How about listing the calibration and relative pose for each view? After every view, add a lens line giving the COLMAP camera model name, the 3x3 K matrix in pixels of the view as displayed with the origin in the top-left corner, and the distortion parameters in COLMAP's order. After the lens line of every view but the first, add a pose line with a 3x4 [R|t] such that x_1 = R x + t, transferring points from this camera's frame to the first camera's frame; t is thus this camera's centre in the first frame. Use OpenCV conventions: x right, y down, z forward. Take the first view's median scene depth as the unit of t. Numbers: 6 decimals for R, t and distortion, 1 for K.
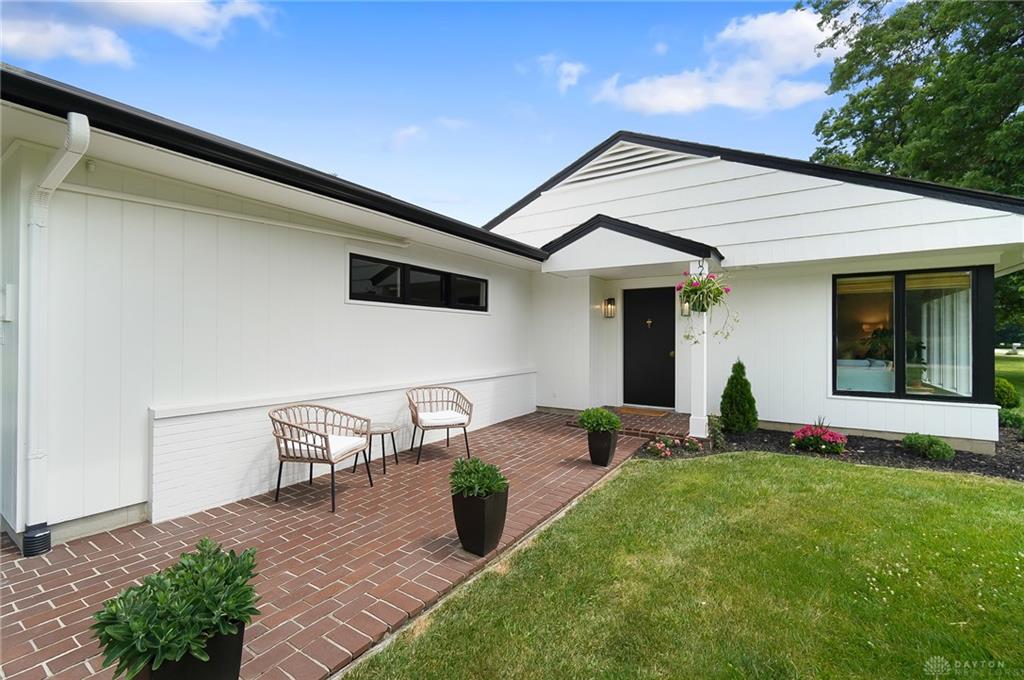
lens RADIAL K [[443.9, 0, 506.8], [0, 443.9, 333.0], [0, 0, 1]] dist [-0.005013, -0.000192]
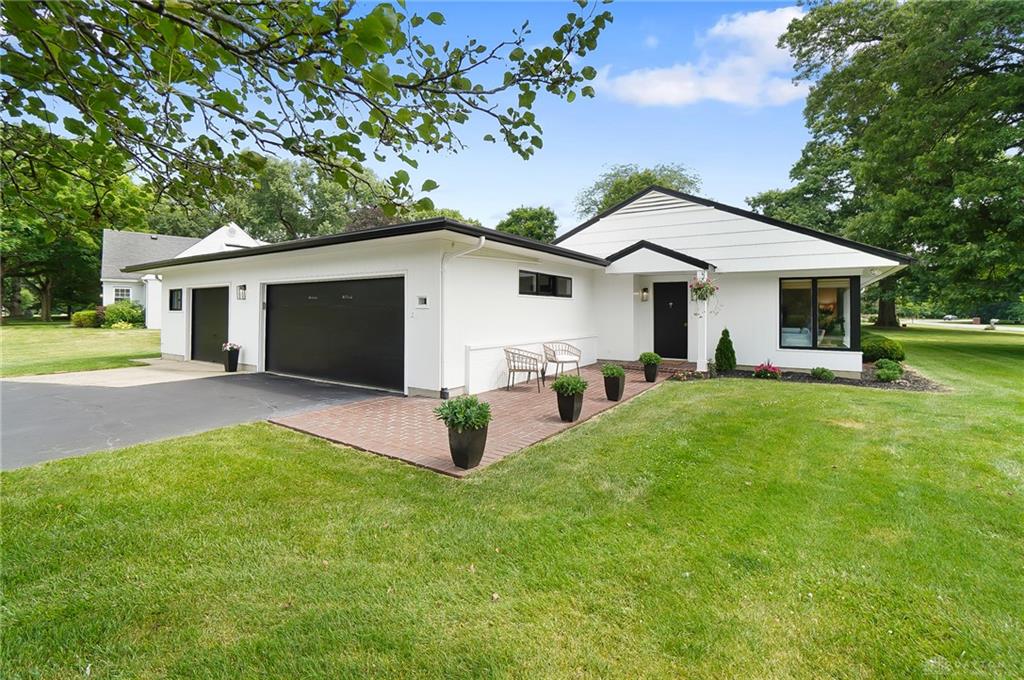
lens RADIAL K [[467.4, 0, 509.4], [0, 467.4, 302.4], [0, 0, 1]] dist [-0.040323, -0.000041]
pose [[0.999946, 0.002896, 0.009962, -0.311016], [-0.002770, 0.999915, -0.012722, -0.011081], [-0.009998, 0.012693, 0.999869, -0.742262]]
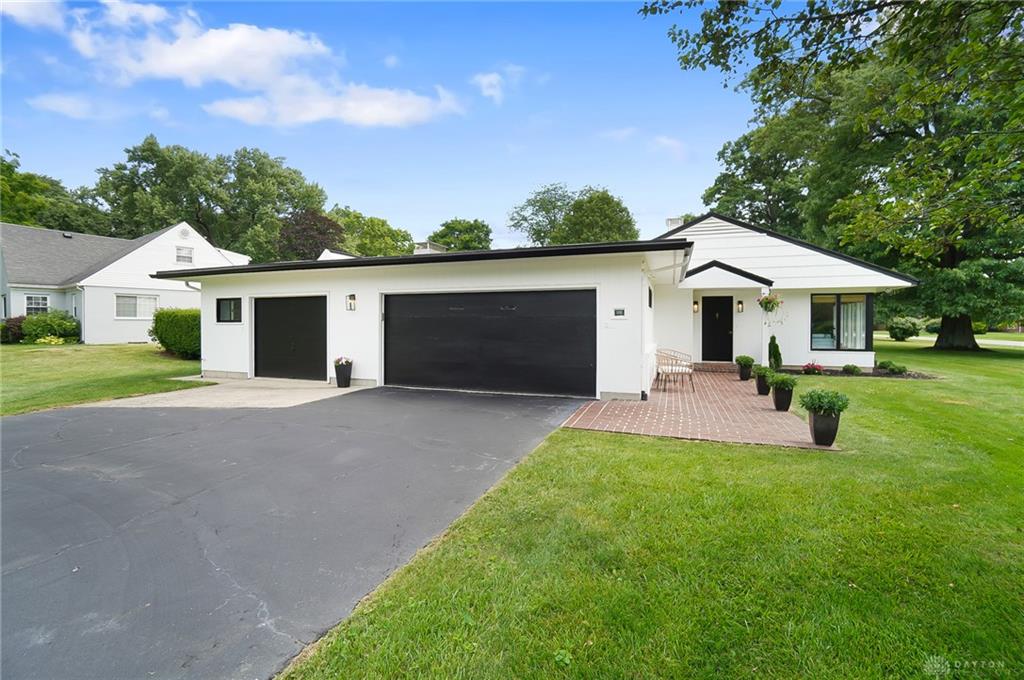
lens RADIAL K [[454.8, 0, 523.0], [0, 454.8, 320.2], [0, 0, 1]] dist [-0.033952, 0.000481]
pose [[0.967078, -0.000345, 0.254480, -1.106393], [-0.000502, 0.999995, 0.003266, -0.011171], [-0.254480, -0.003286, 0.967072, -0.698091]]
